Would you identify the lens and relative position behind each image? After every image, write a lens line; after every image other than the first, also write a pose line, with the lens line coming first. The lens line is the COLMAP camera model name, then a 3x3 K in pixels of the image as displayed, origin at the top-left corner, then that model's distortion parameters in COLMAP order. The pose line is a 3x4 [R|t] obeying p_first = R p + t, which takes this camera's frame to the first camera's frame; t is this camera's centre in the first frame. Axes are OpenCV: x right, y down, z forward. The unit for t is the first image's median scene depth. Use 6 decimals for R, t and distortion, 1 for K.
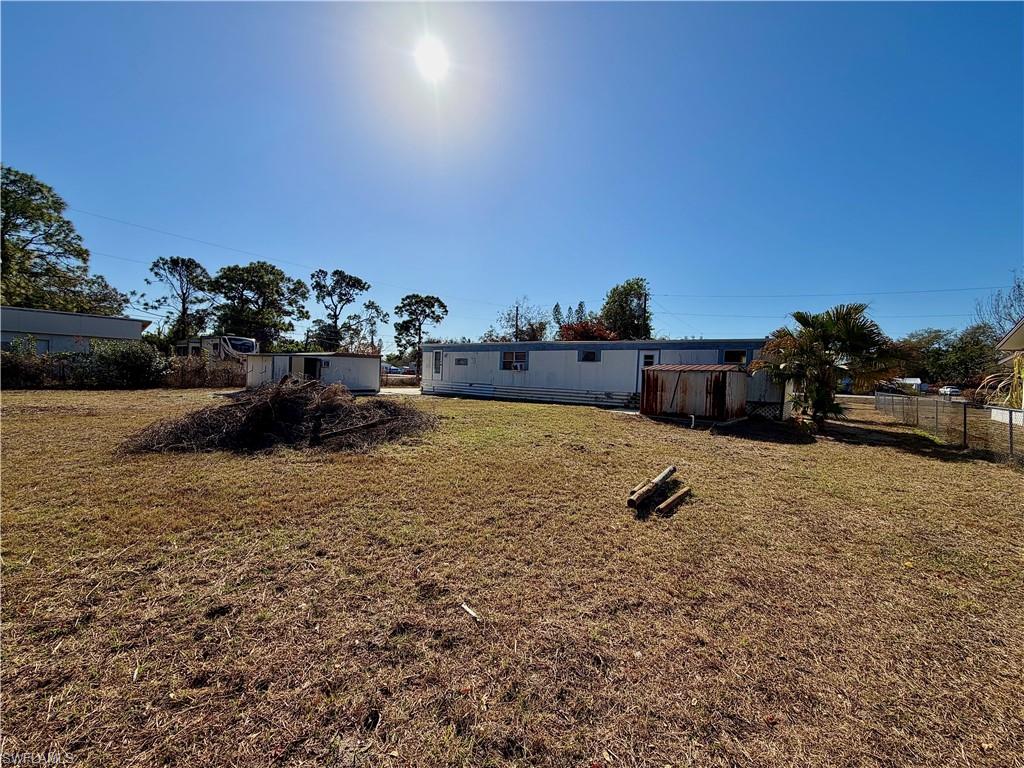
lens RADIAL K [[411.4, 0, 511.2], [0, 411.4, 382.3], [0, 0, 1]] dist [-0.000093, -0.000010]
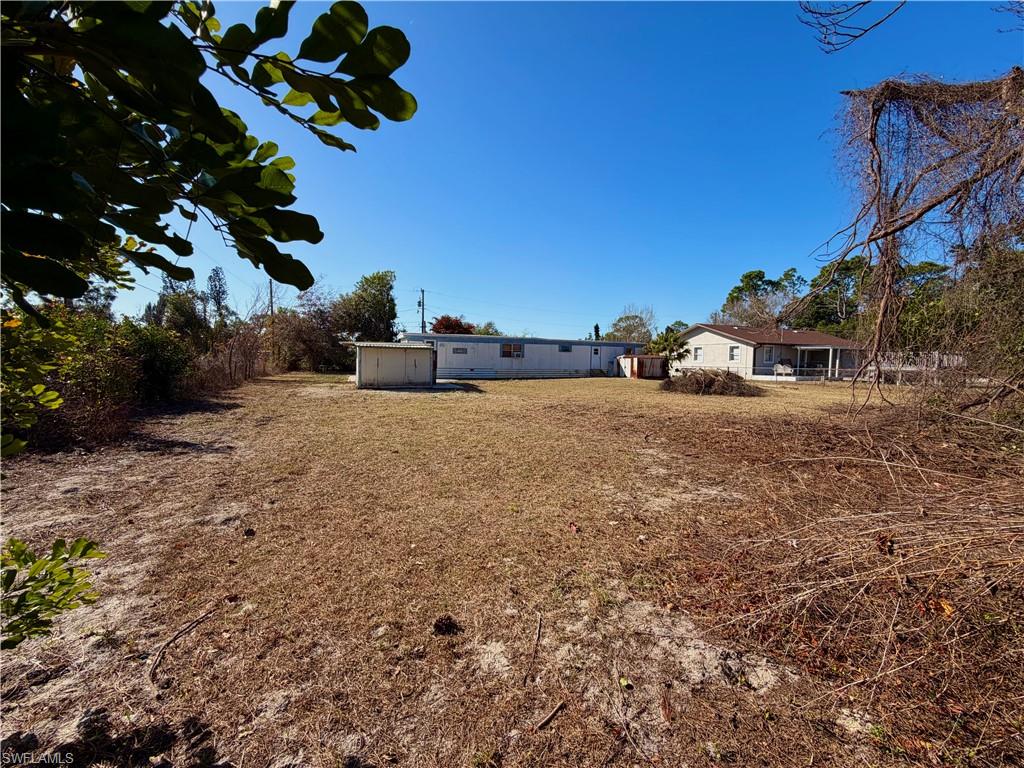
lens RADIAL K [[411.4, 0, 510.4], [0, 411.4, 382.9], [0, 0, 1]] dist [-0.000093, -0.000010]
pose [[0.478268, -0.081969, 0.874380, -1.220824], [0.019549, 0.996382, 0.082713, -0.059123], [-0.877996, -0.022466, 0.478140, 0.340204]]
